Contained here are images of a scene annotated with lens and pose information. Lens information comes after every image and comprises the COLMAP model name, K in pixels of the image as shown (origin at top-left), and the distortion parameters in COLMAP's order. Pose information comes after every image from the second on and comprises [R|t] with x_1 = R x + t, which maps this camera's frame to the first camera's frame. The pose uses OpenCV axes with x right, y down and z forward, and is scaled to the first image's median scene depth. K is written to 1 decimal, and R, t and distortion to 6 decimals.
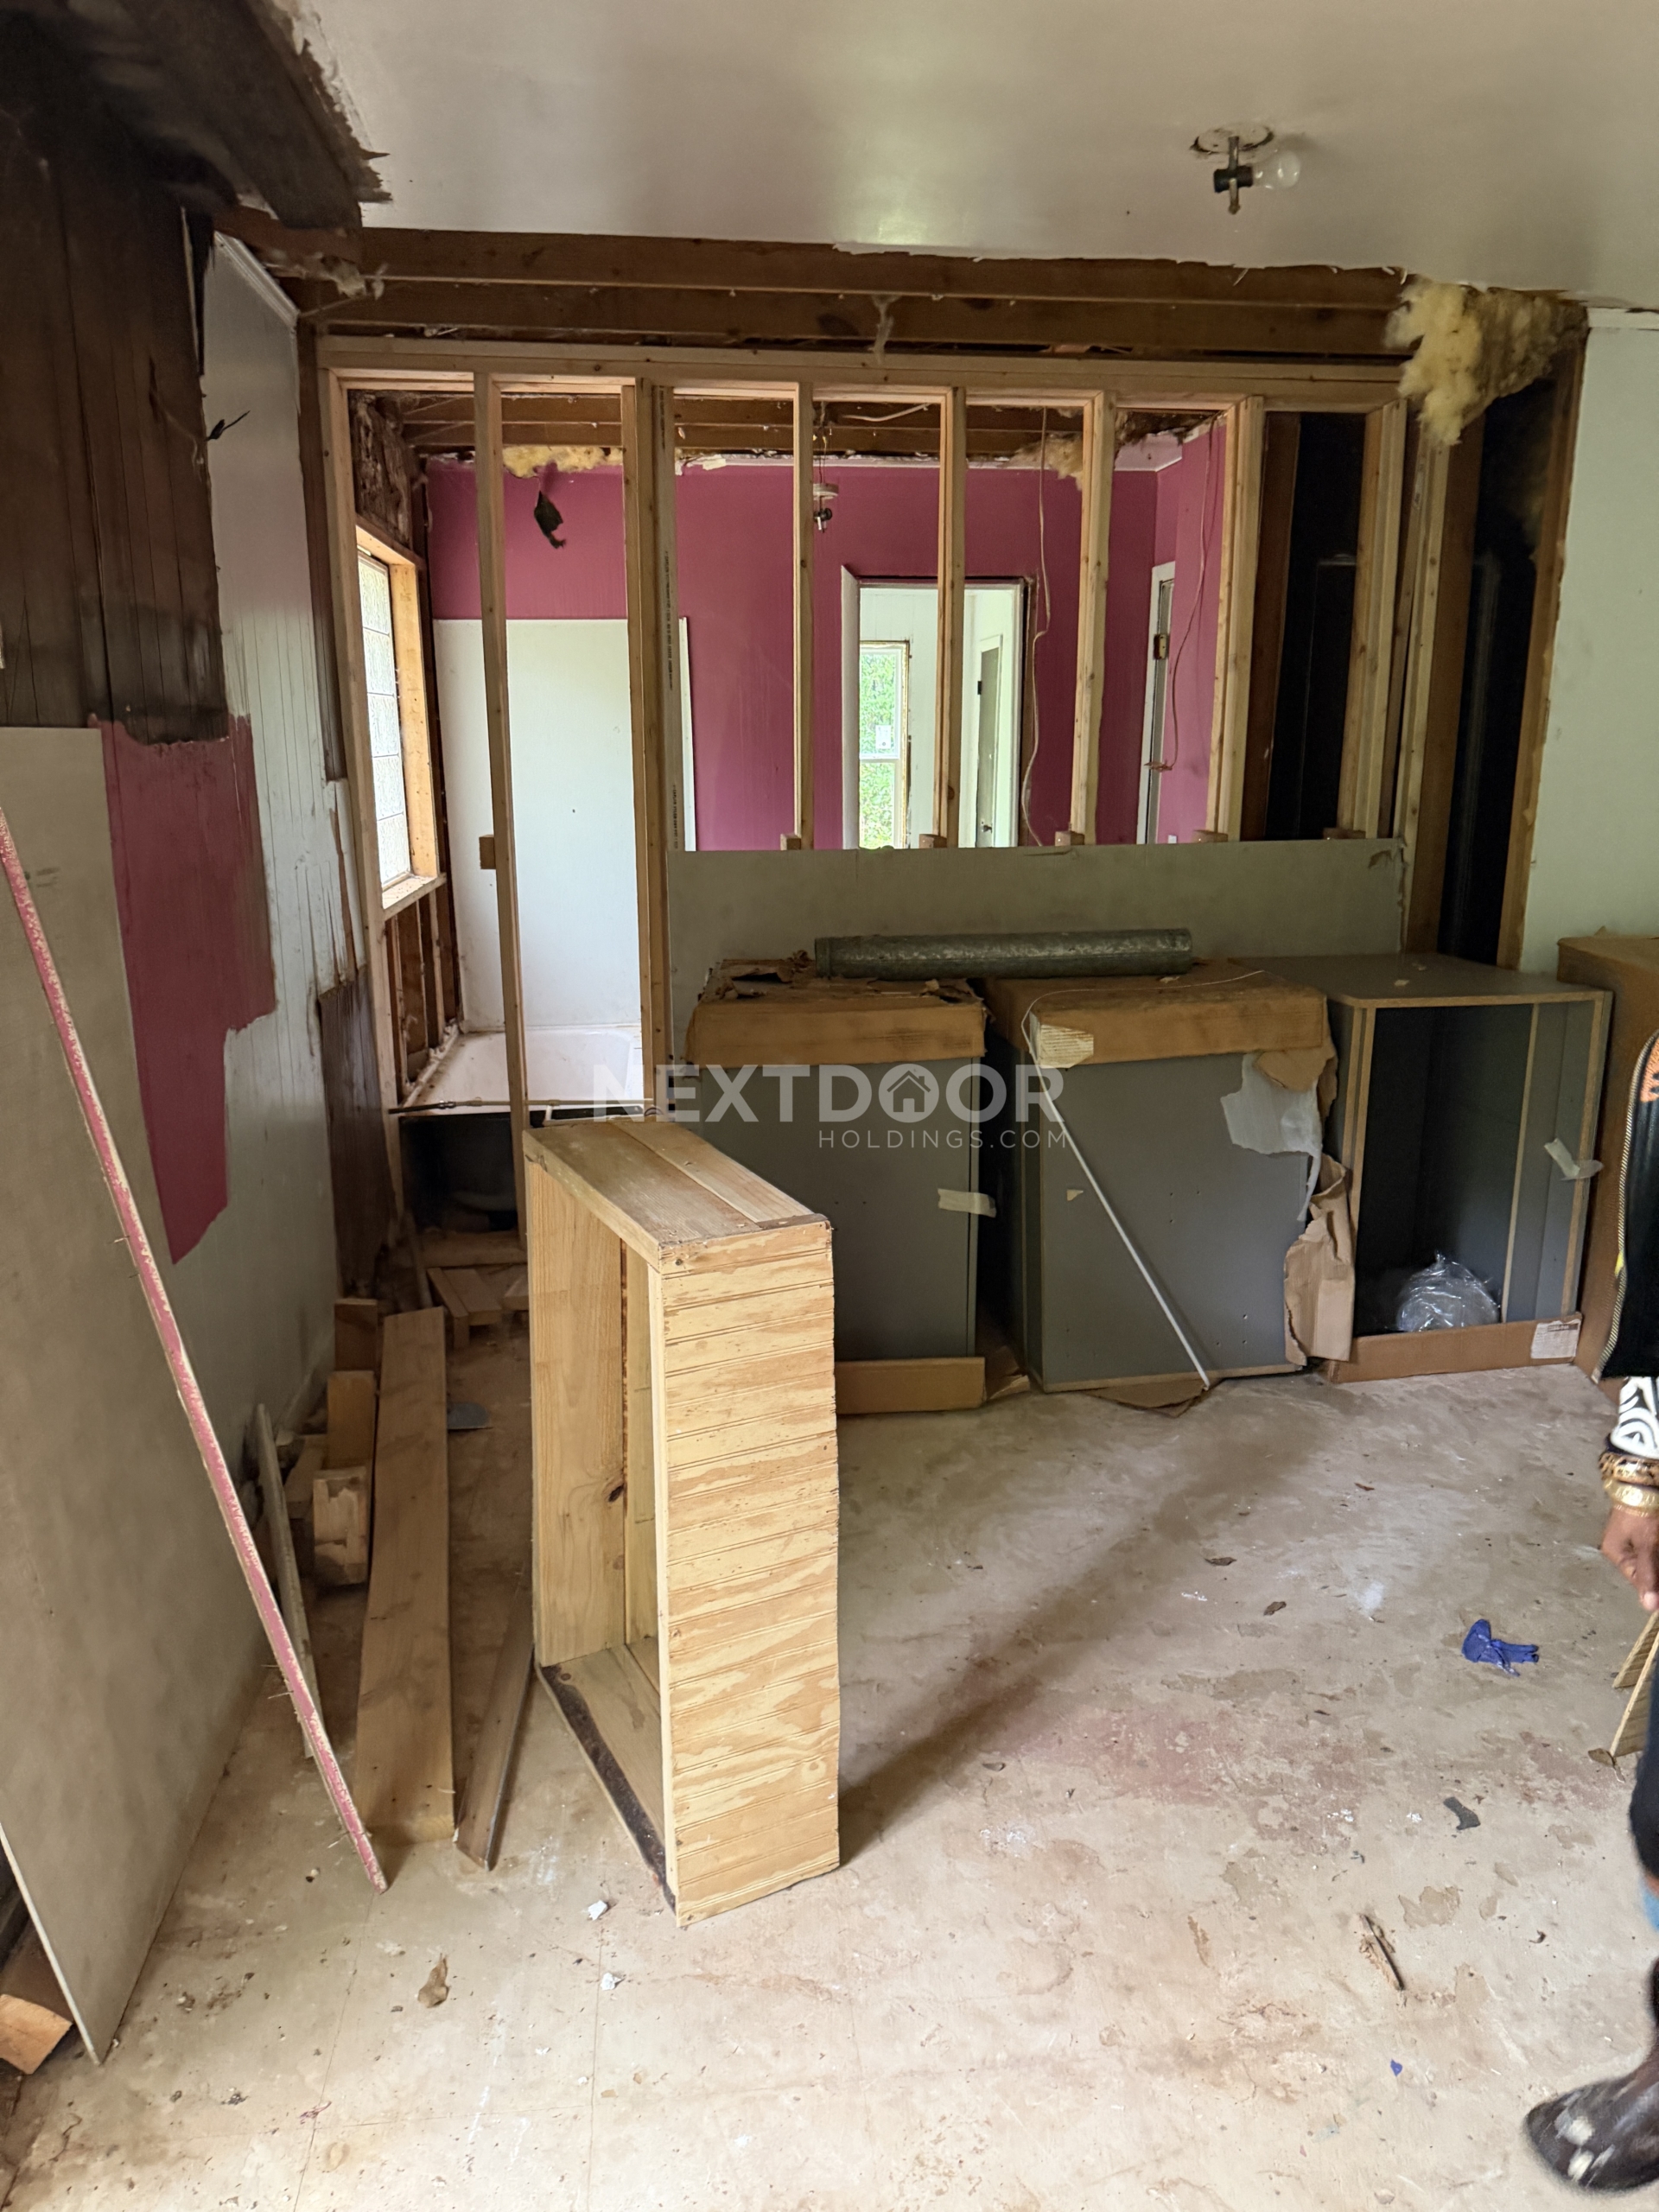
lens RADIAL K [[1553.4, 0, 828.8], [0, 1553.4, 1103.2], [0, 0, 1]] dist [0.033082, -0.038593]
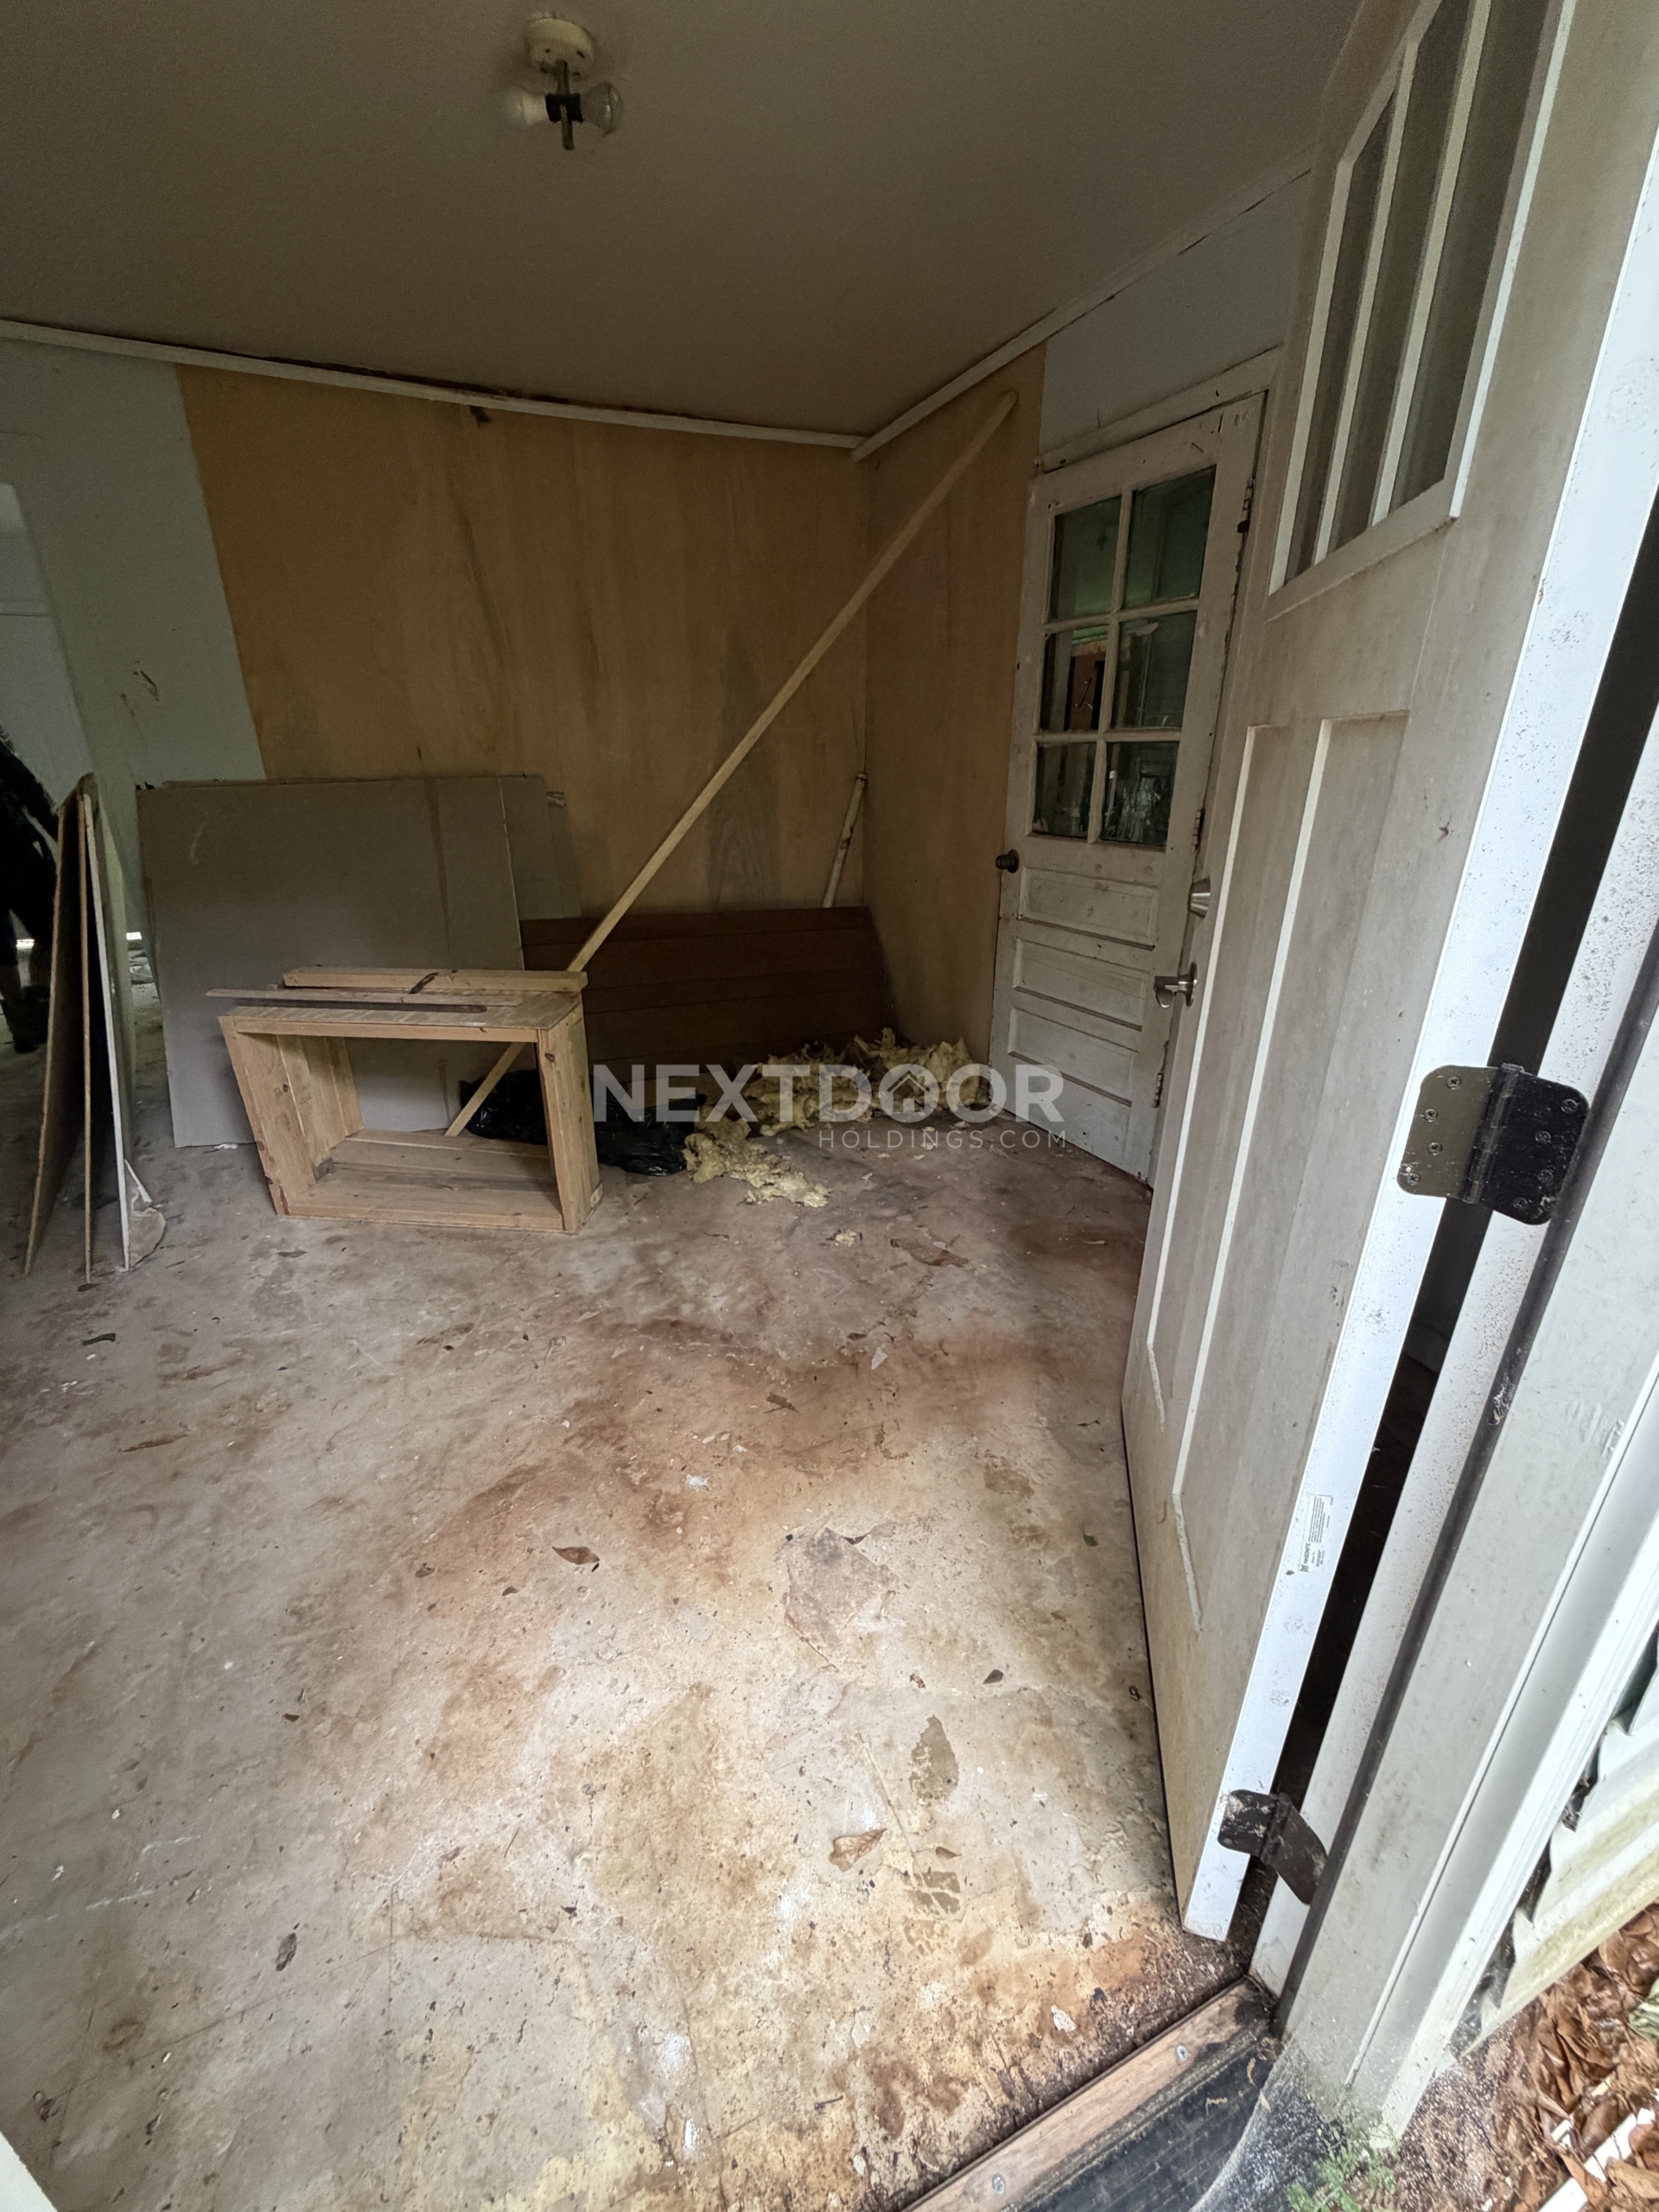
lens RADIAL K [[877.5, 0, 829.4], [0, 877.5, 1102.8], [0, 0, 1]] dist [-0.003294, 0.000709]
pose [[-0.295027, -0.366147, 0.882550, -0.356584], [0.211889, 0.875595, 0.434093, -0.004436], [-0.931698, 0.315072, -0.180742, 0.234263]]
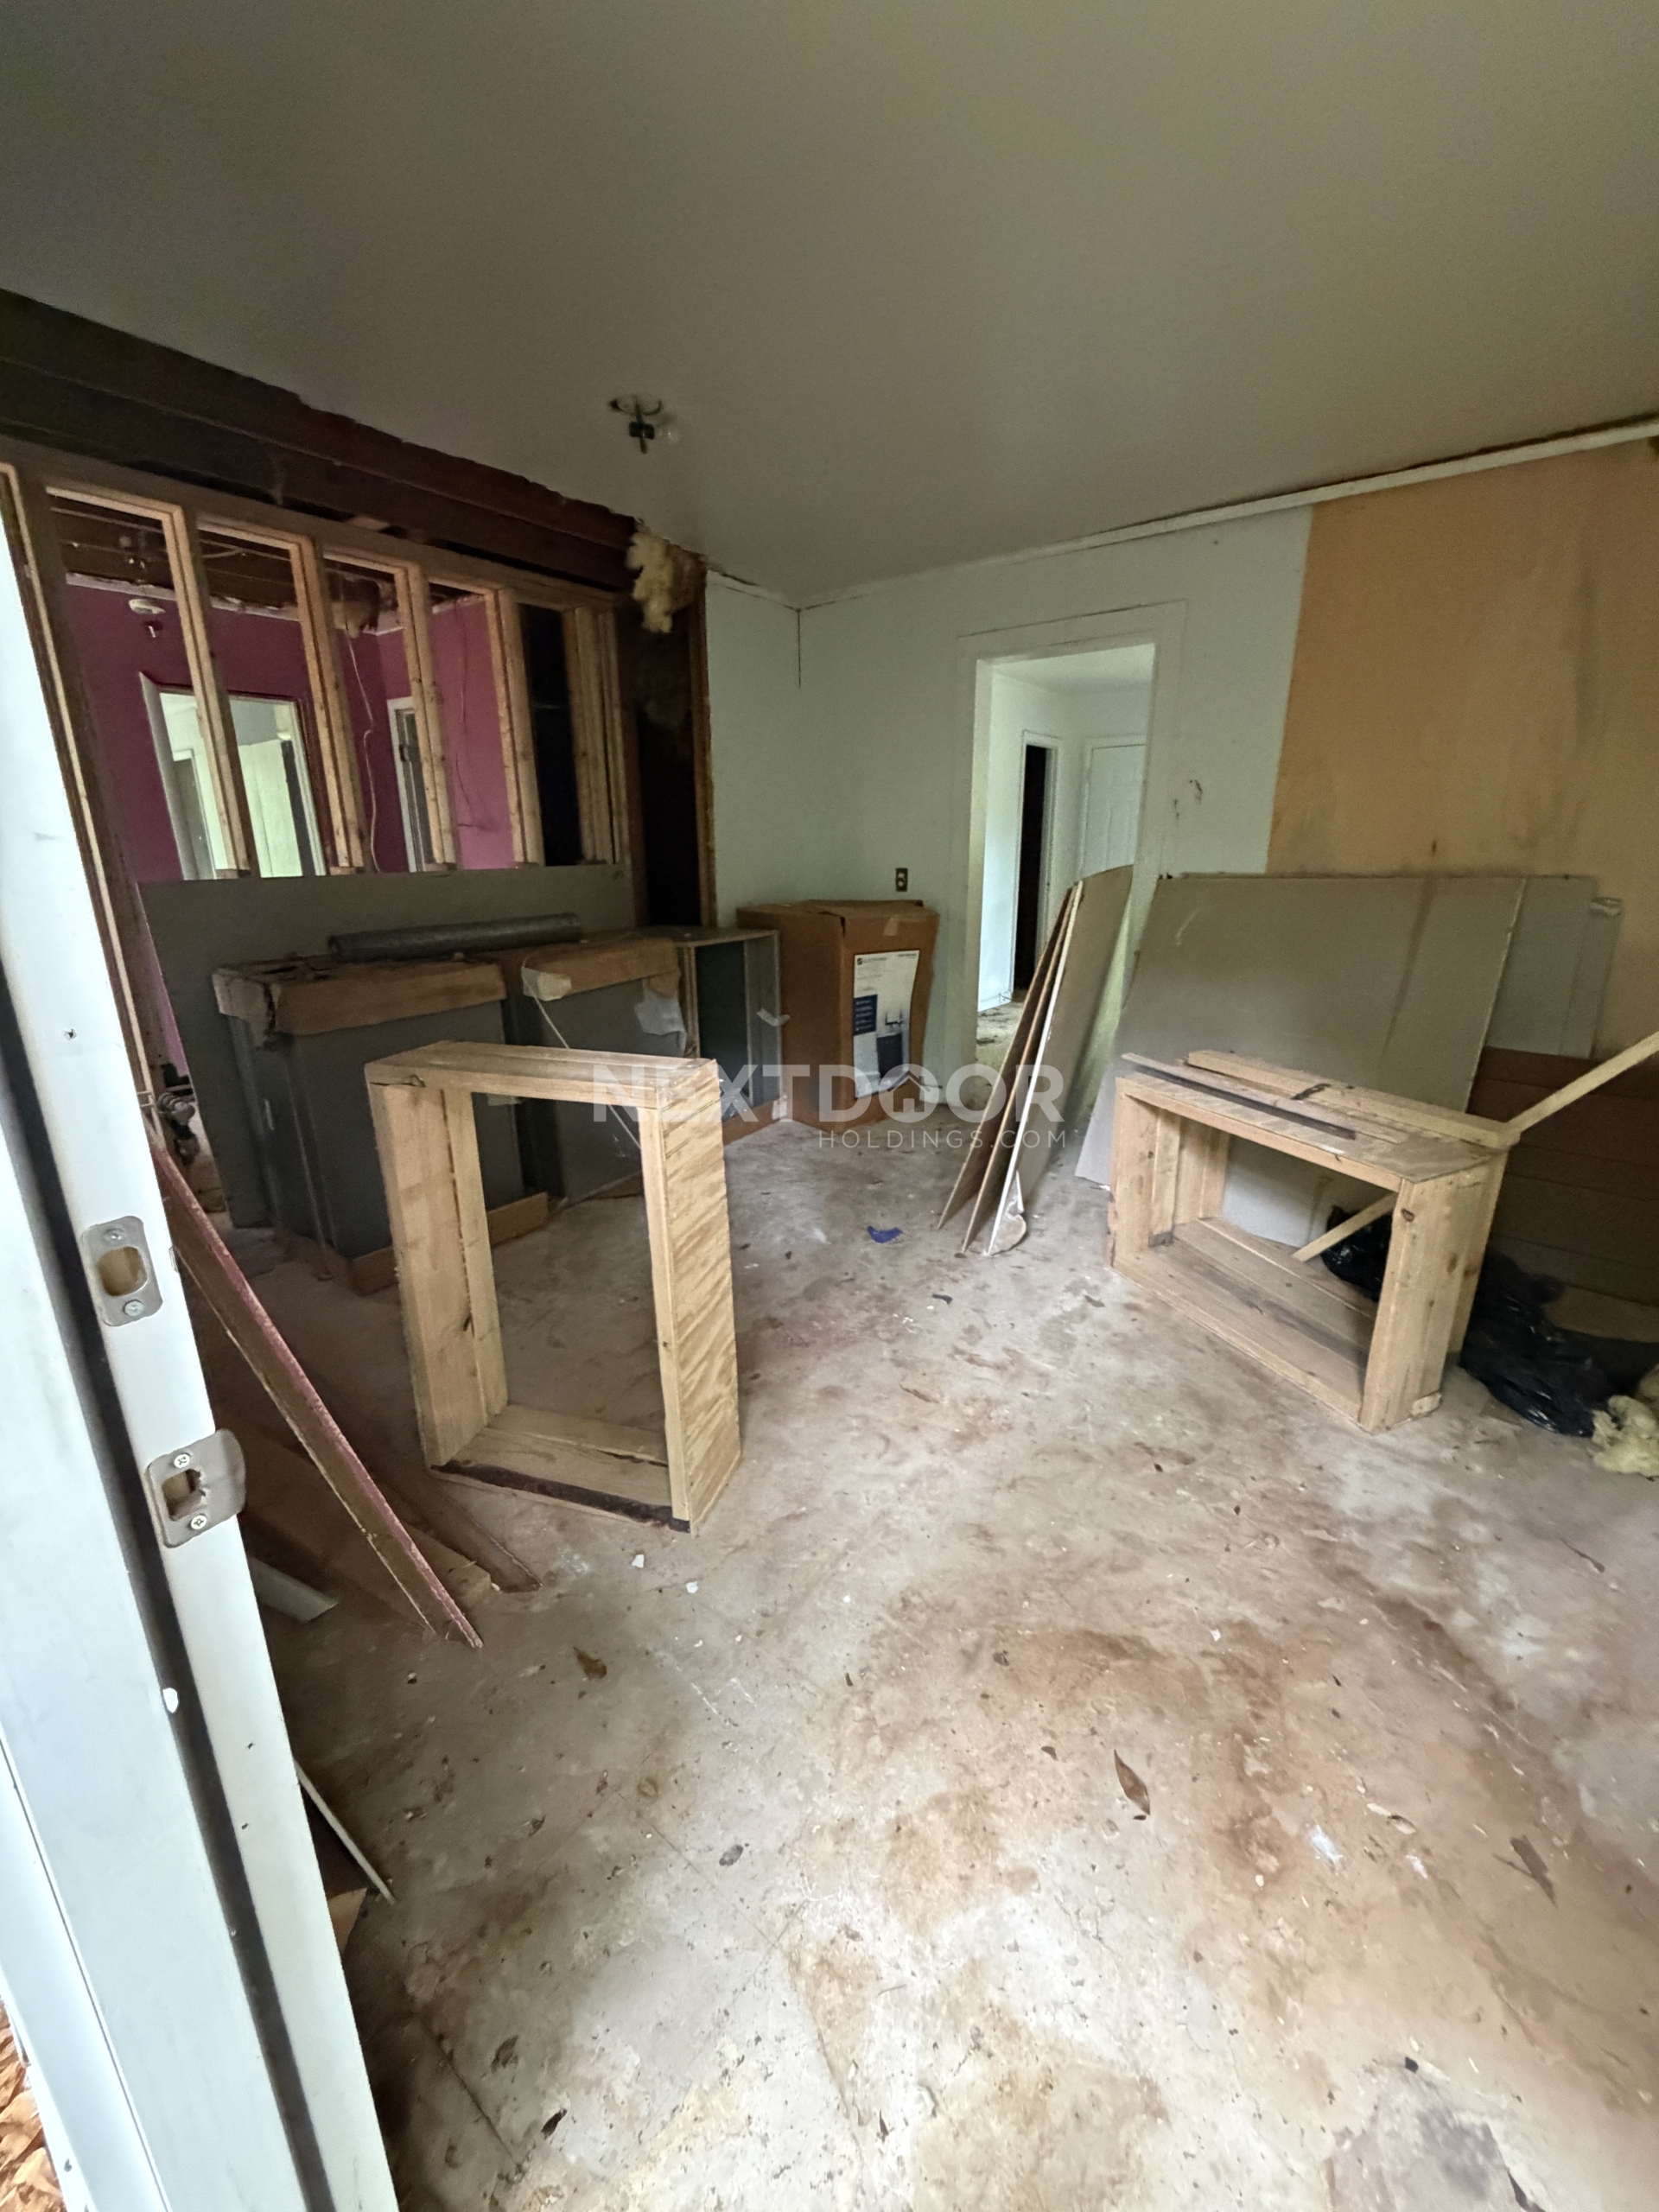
lens RADIAL K [[877.5, 0, 829.4], [0, 877.5, 1102.8], [0, 0, 1]] dist [-0.003294, 0.000709]
pose [[0.695266, -0.211799, 0.686838, -0.291738], [0.171290, 0.976890, 0.127849, 0.013788], [-0.698044, 0.028759, 0.715478, 0.163945]]
